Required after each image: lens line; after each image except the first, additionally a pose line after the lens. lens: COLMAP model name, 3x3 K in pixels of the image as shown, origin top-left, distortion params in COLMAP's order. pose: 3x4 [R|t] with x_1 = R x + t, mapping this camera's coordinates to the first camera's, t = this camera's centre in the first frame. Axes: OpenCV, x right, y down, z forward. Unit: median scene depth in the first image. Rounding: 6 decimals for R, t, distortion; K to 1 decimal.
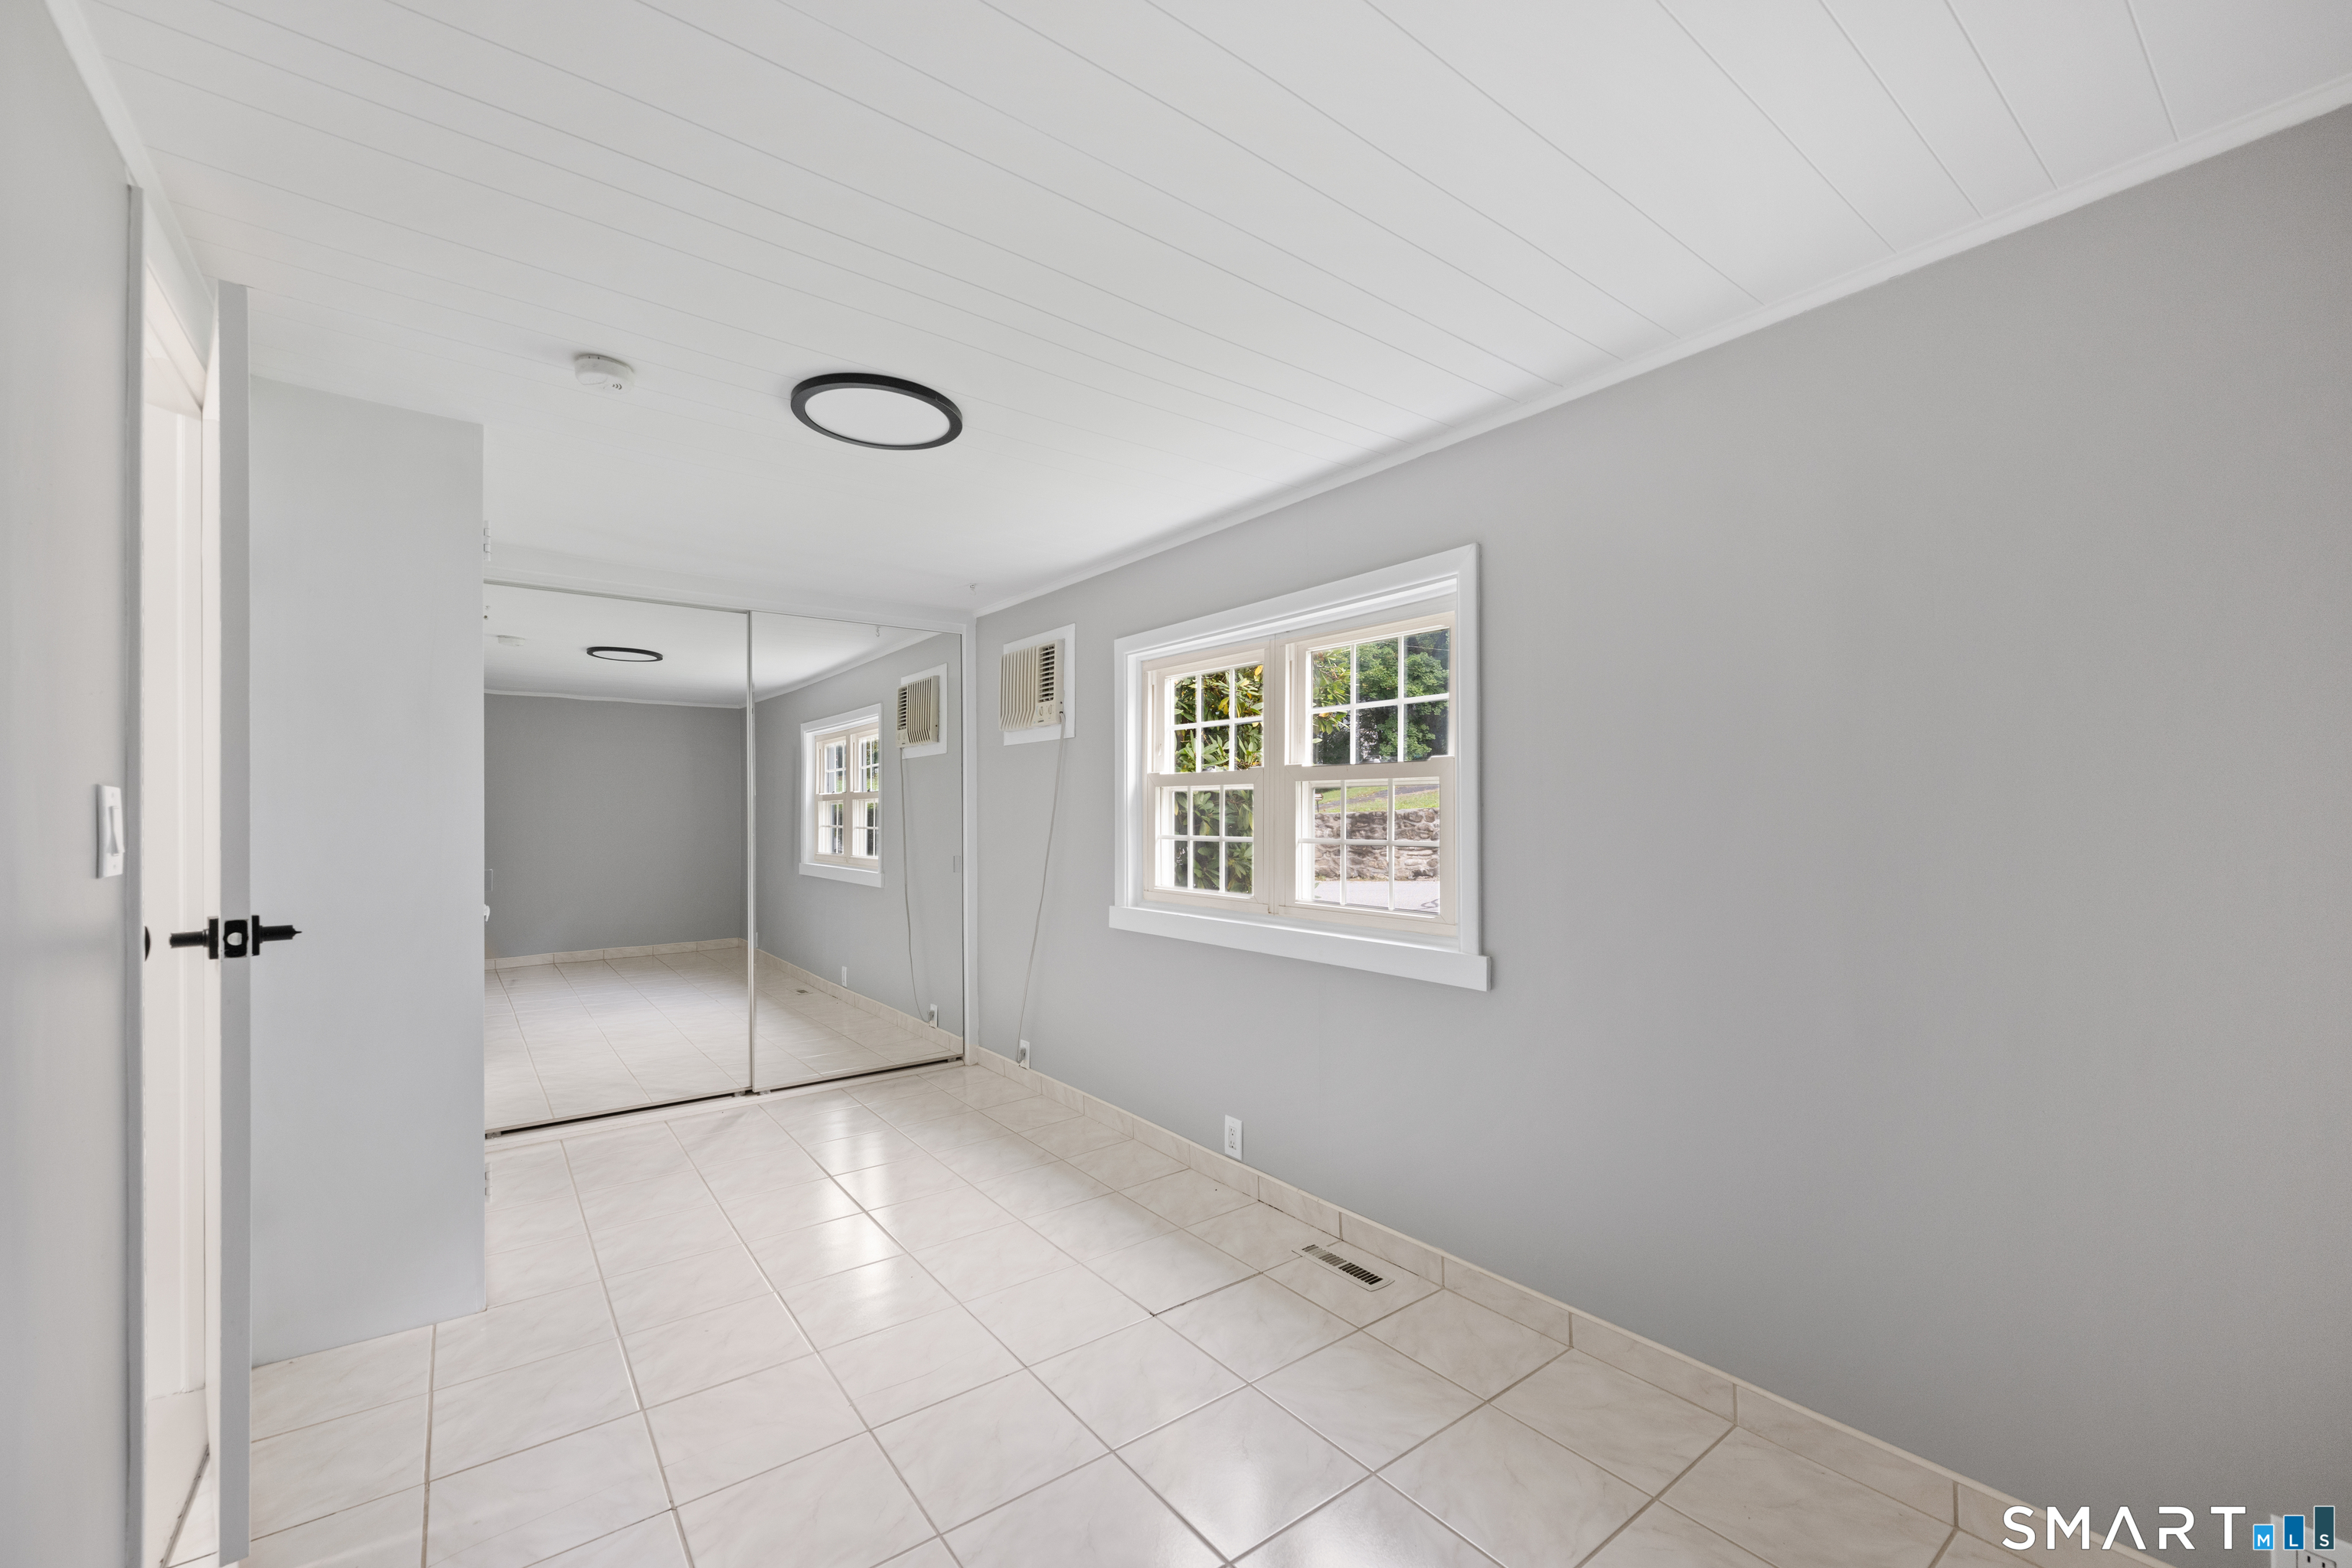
lens RADIAL K [[955.3, 0, 1170.8], [0, 955.3, 764.1], [0, 0, 1]] dist [-0.000443, 0.000064]
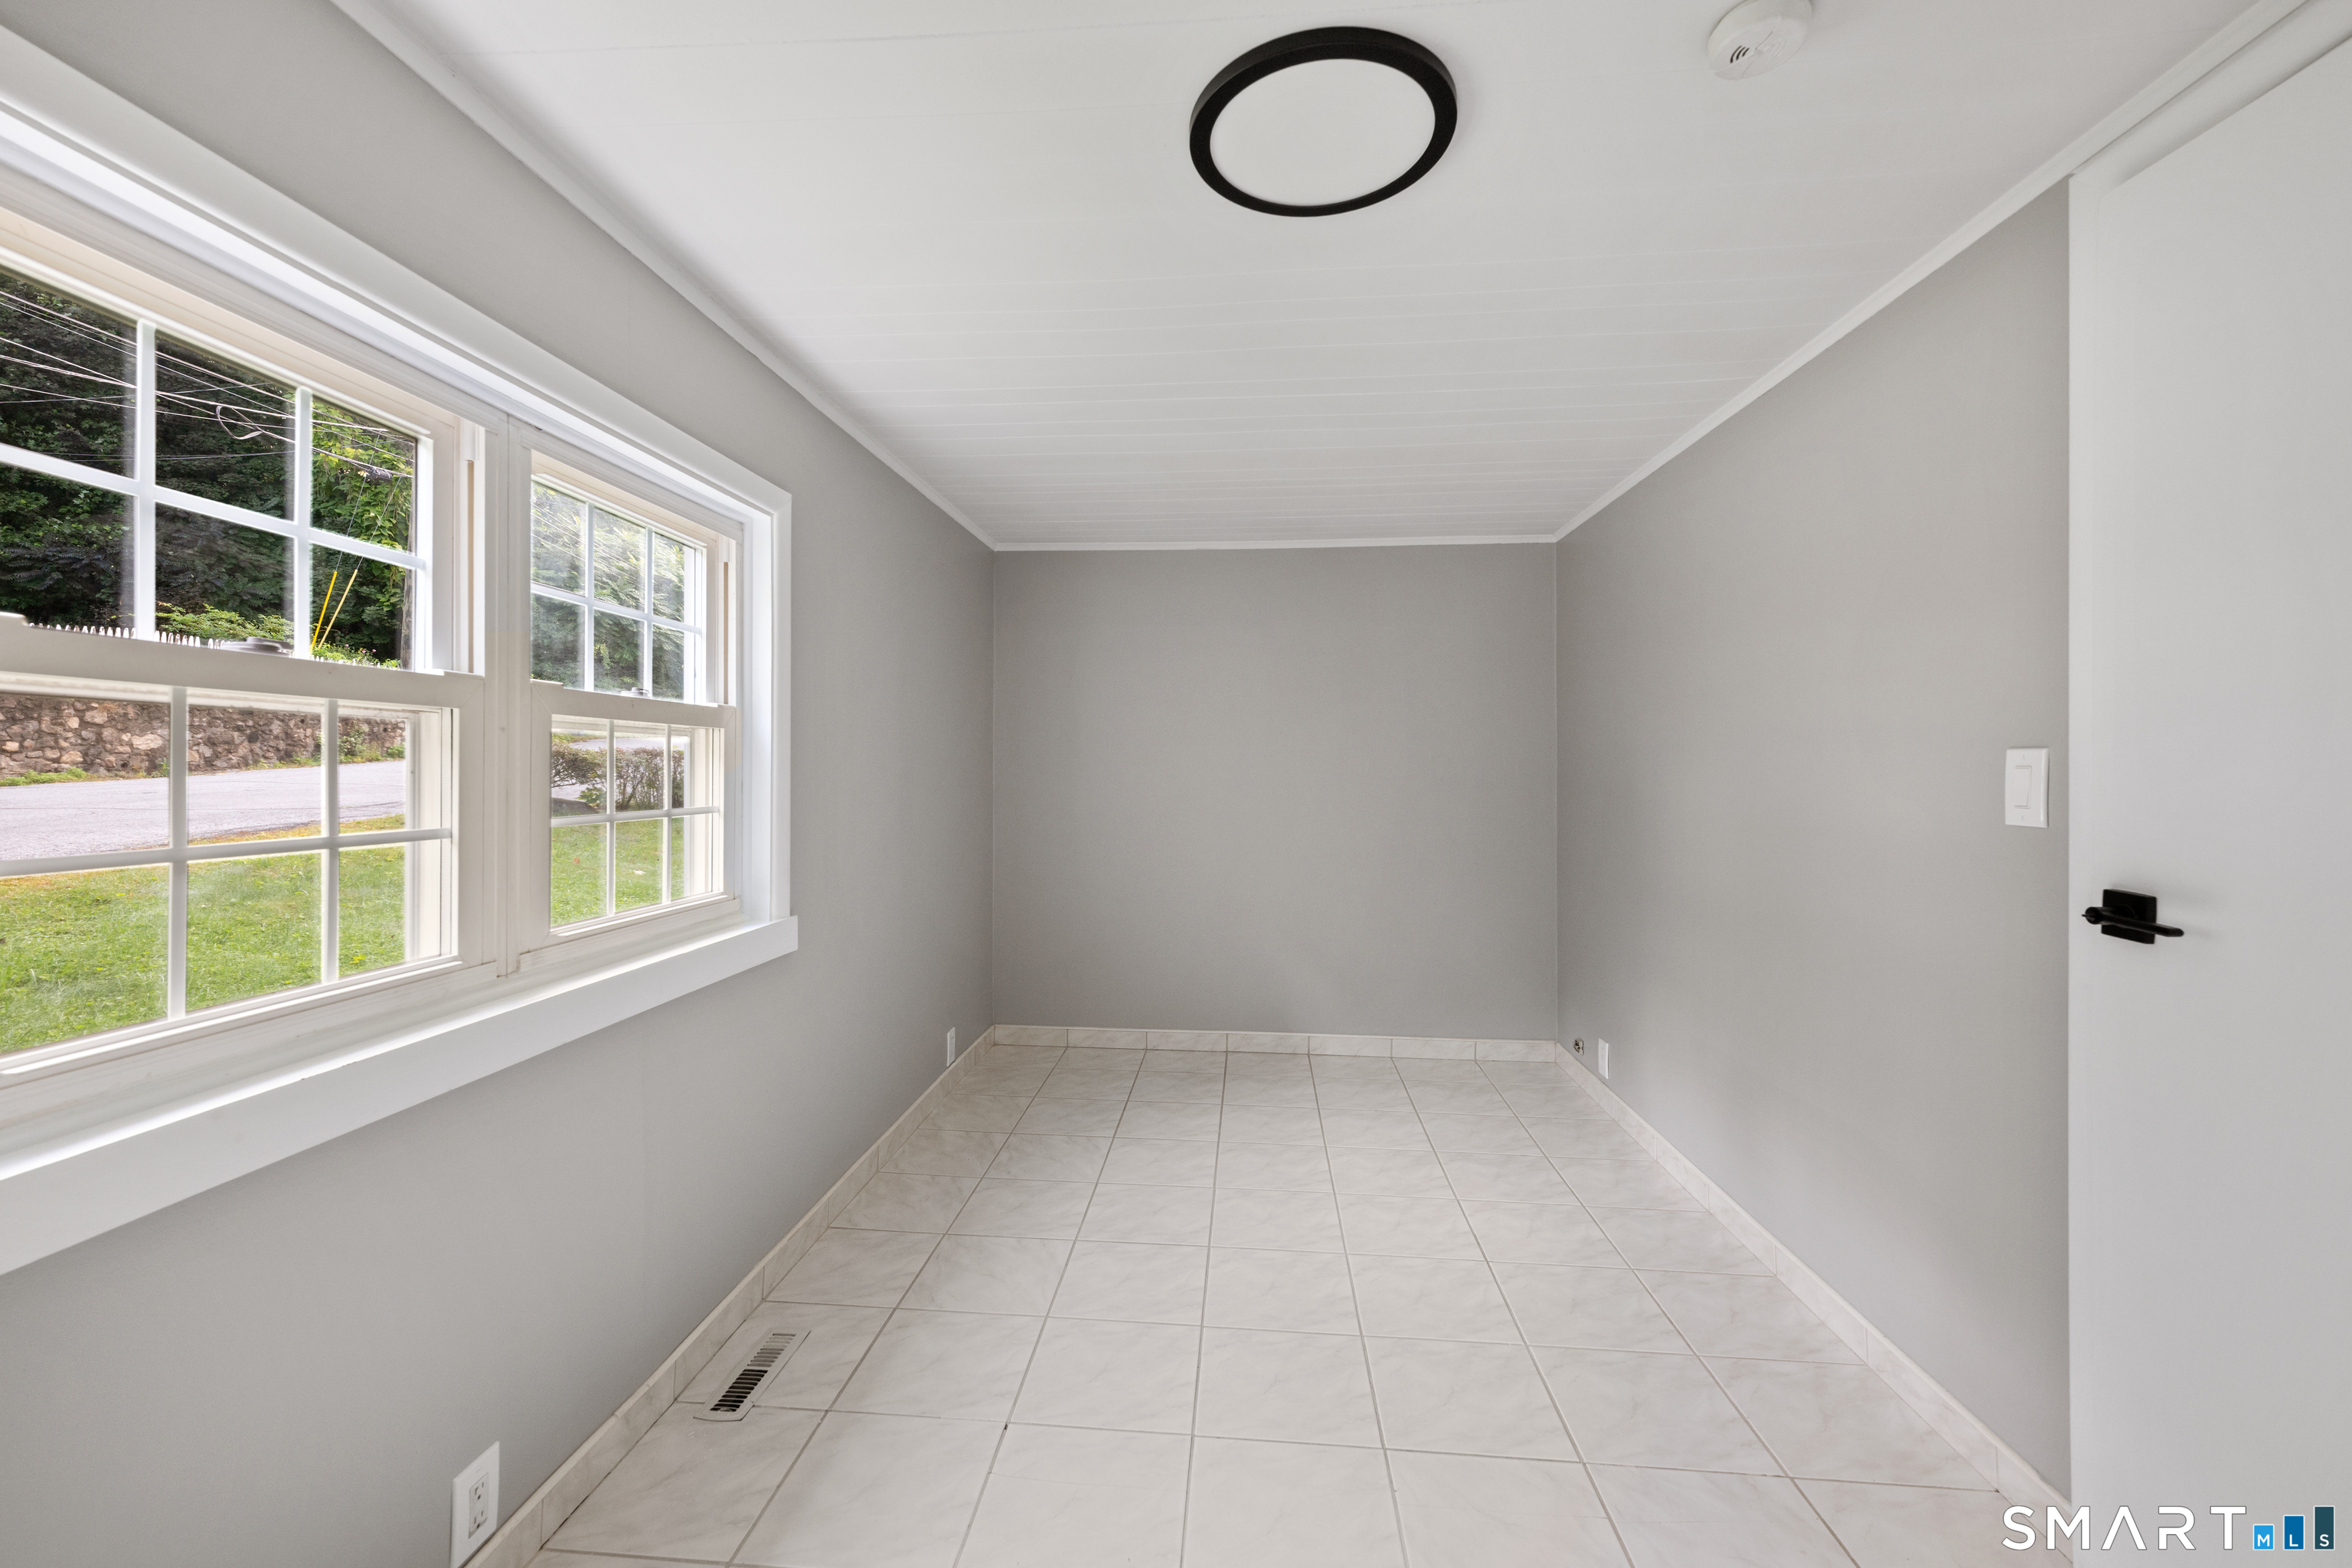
lens RADIAL K [[955.3, 0, 1170.8], [0, 955.3, 764.1], [0, 0, 1]] dist [-0.000443, 0.000064]
pose [[-0.745878, 0.002430, 0.666079, -0.517224], [-0.031205, 0.998768, -0.038586, 0.058526], [-0.665352, -0.049565, -0.744883, 1.239688]]
